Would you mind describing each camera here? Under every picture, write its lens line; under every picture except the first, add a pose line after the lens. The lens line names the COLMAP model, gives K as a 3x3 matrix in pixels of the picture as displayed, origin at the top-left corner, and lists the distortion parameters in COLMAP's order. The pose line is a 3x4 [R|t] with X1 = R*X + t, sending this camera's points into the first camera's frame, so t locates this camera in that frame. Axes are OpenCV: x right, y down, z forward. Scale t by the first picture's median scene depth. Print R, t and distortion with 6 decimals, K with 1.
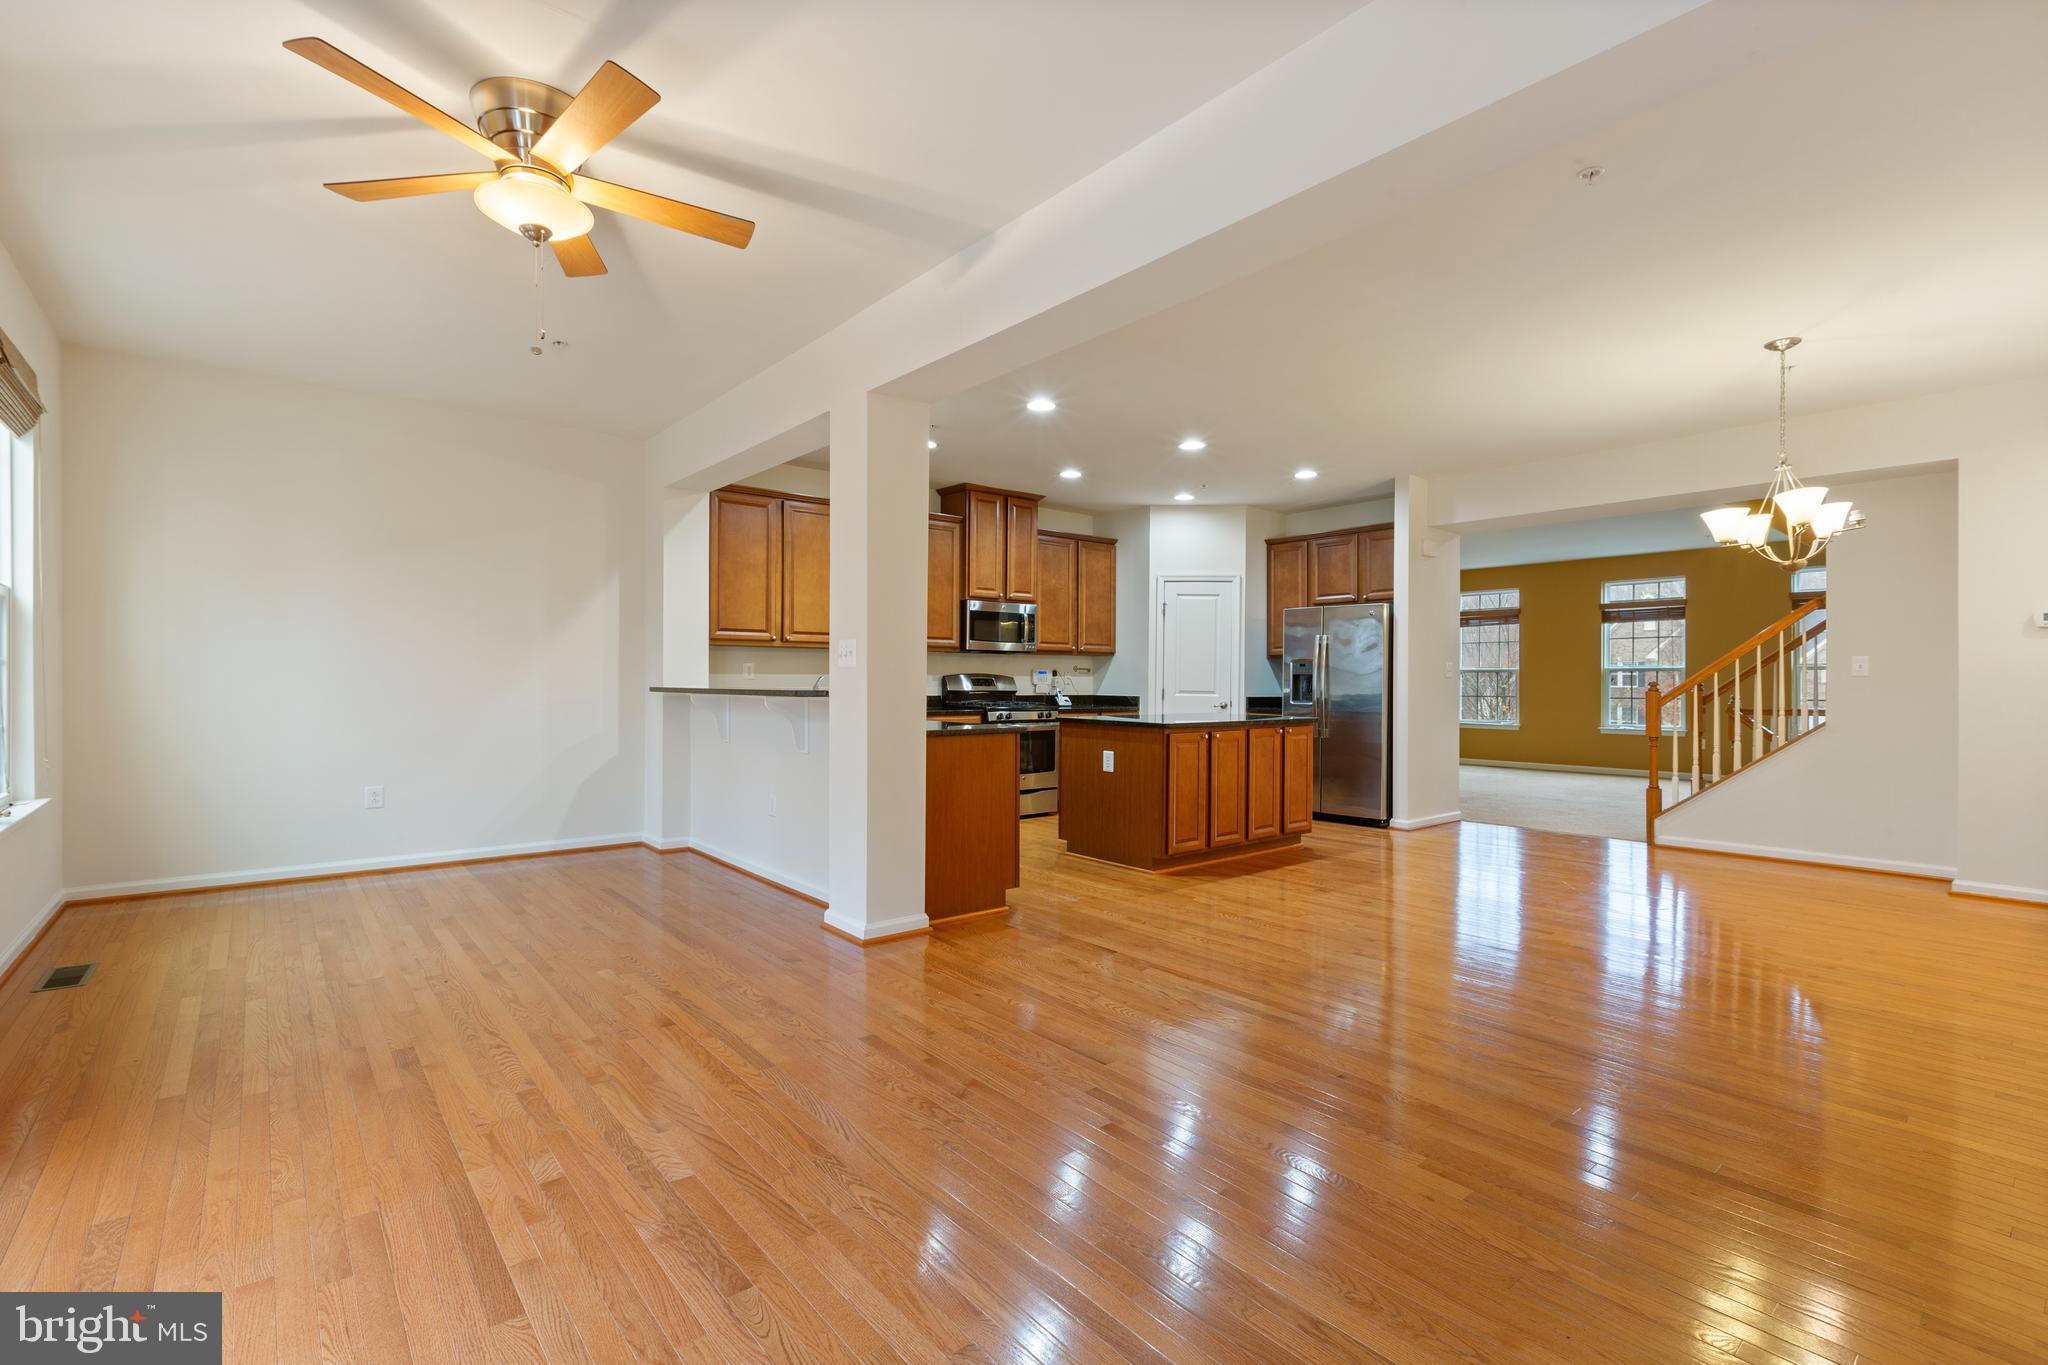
lens RADIAL K [[918.7, 0, 1017.1], [0, 918.7, 677.0], [0, 0, 1]] dist [0.002475, 0.000150]
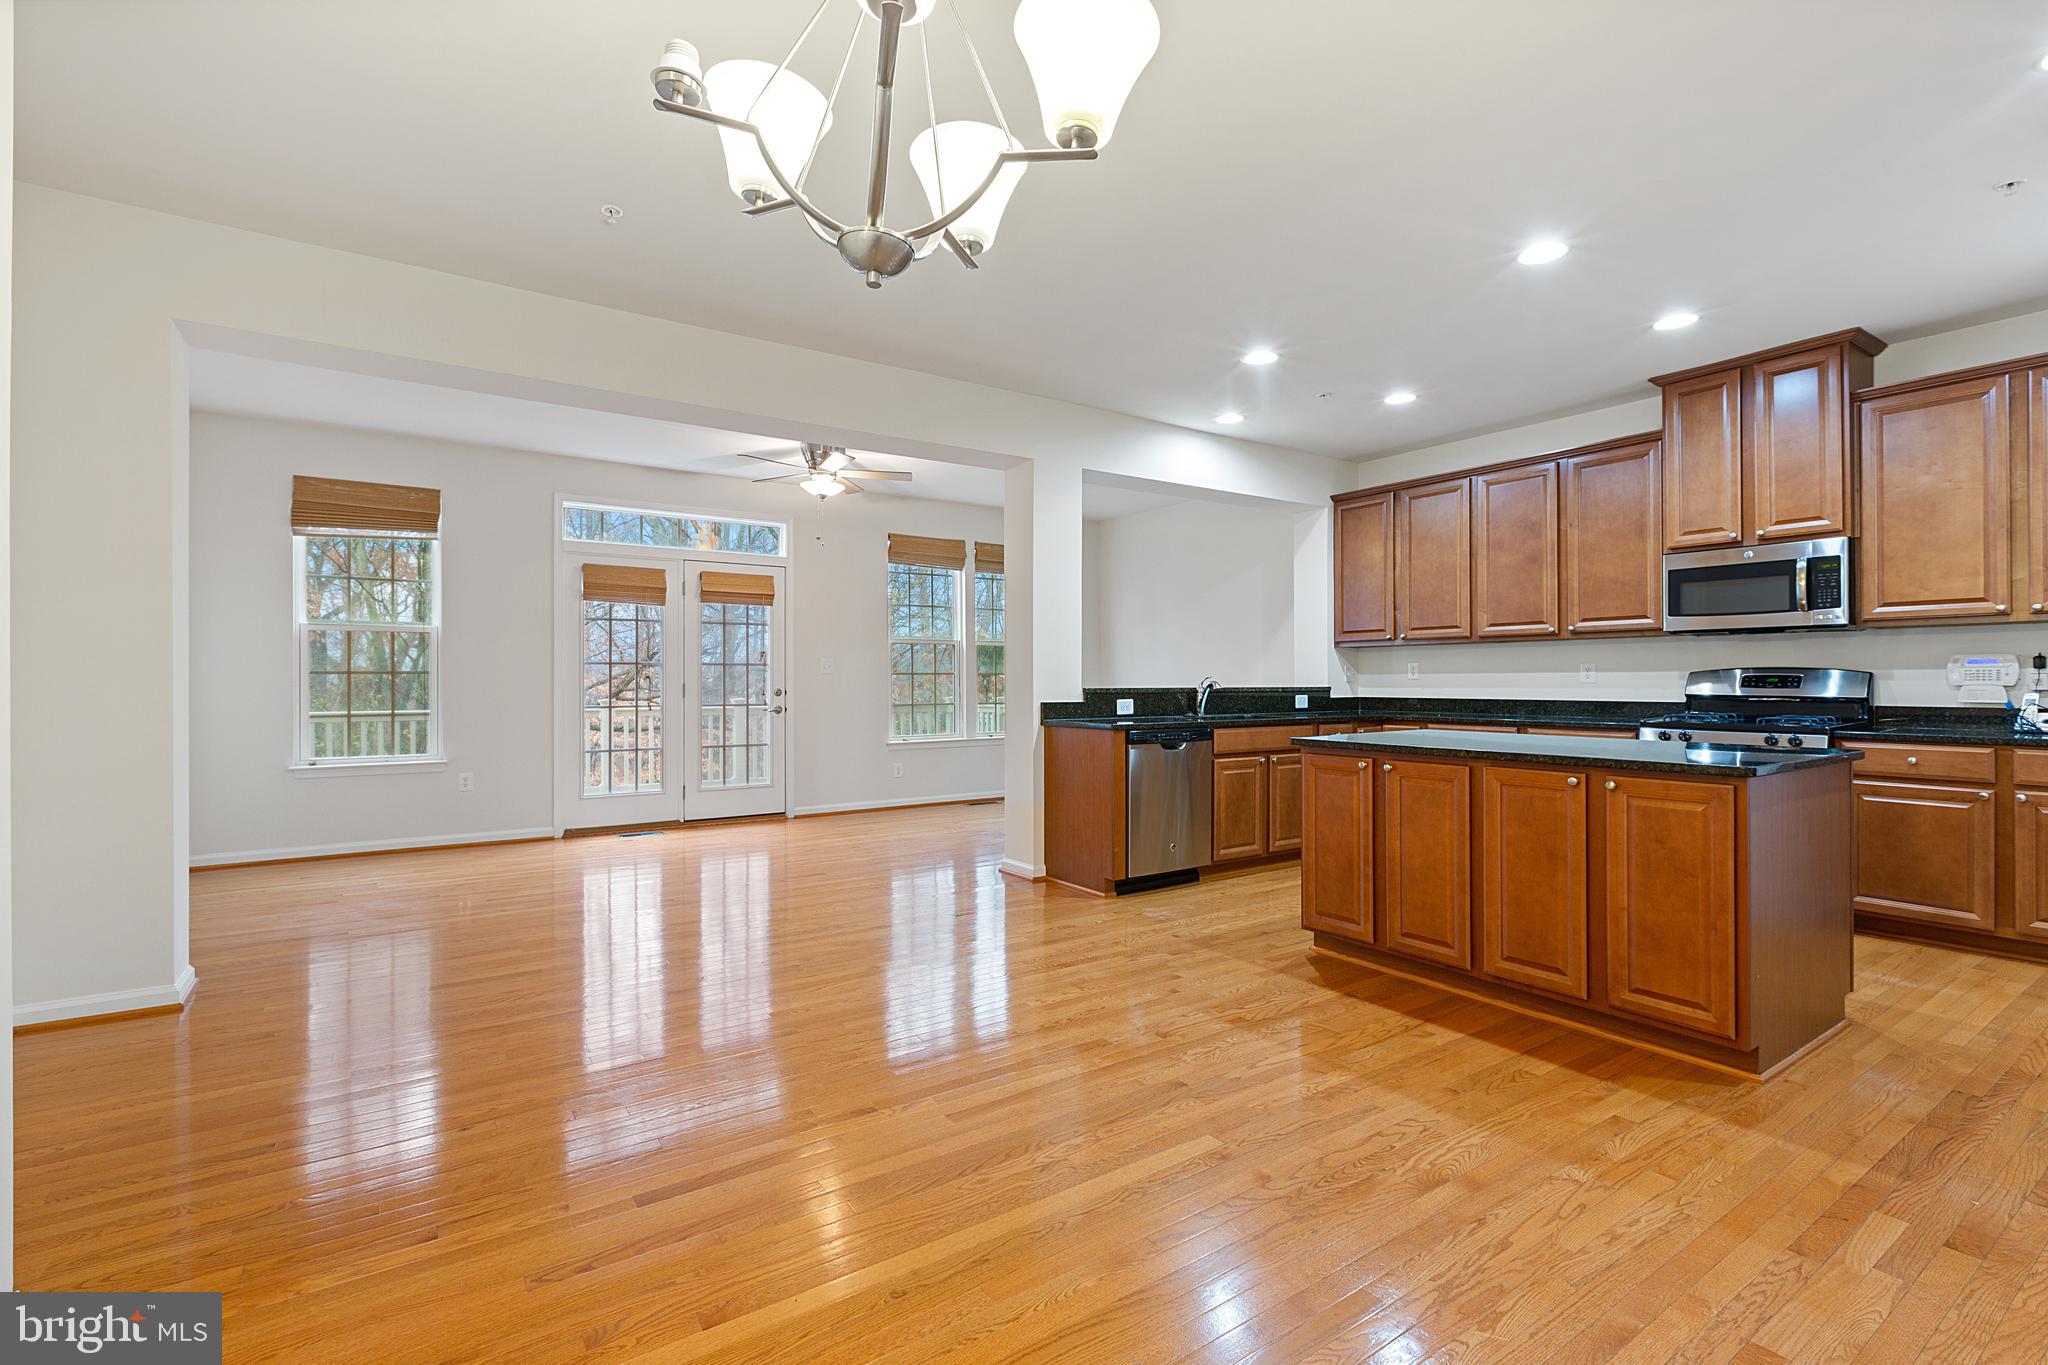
lens RADIAL K [[917.2, 0, 1024.0], [0, 917.2, 682.5], [0, 0, 1]] dist [0.008029, -0.004995]
pose [[-0.095662, -0.003777, -0.995407, 0.632941], [0.005415, 0.999976, -0.004314, 0.006509], [0.995399, -0.005803, -0.095639, 0.607735]]
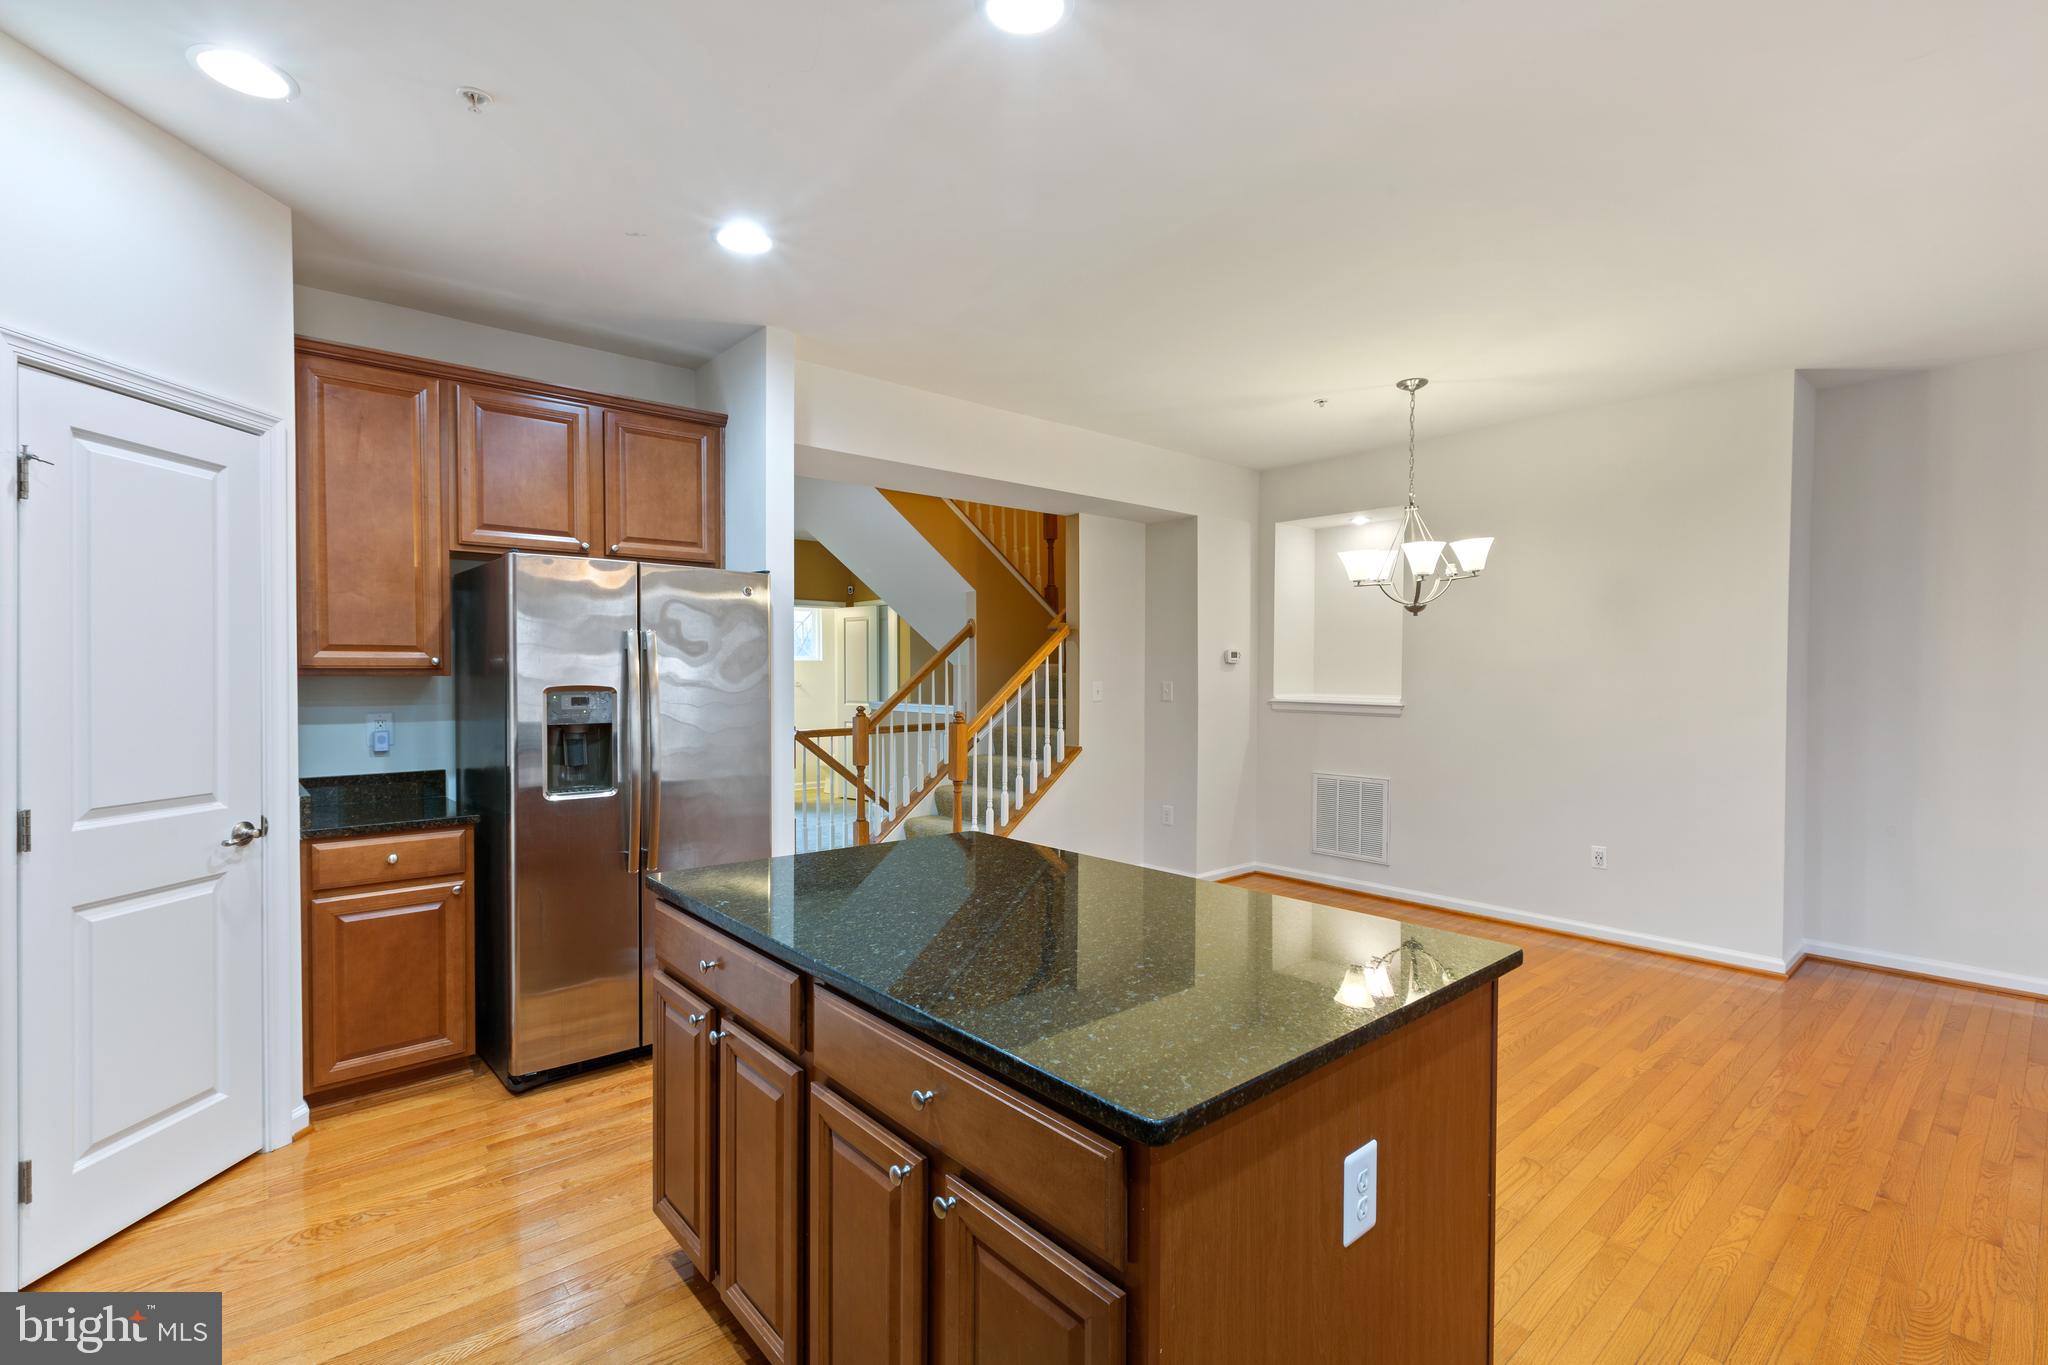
lens RADIAL K [[928.6, 0, 1016.9], [0, 928.6, 664.5], [0, 0, 1]] dist [0.000330, 0.013294]
pose [[-0.018294, 0.004541, 0.999822, -0.098650], [-0.006114, 0.999970, -0.004654, -0.028241], [-0.999814, -0.006198, -0.018266, 0.829219]]
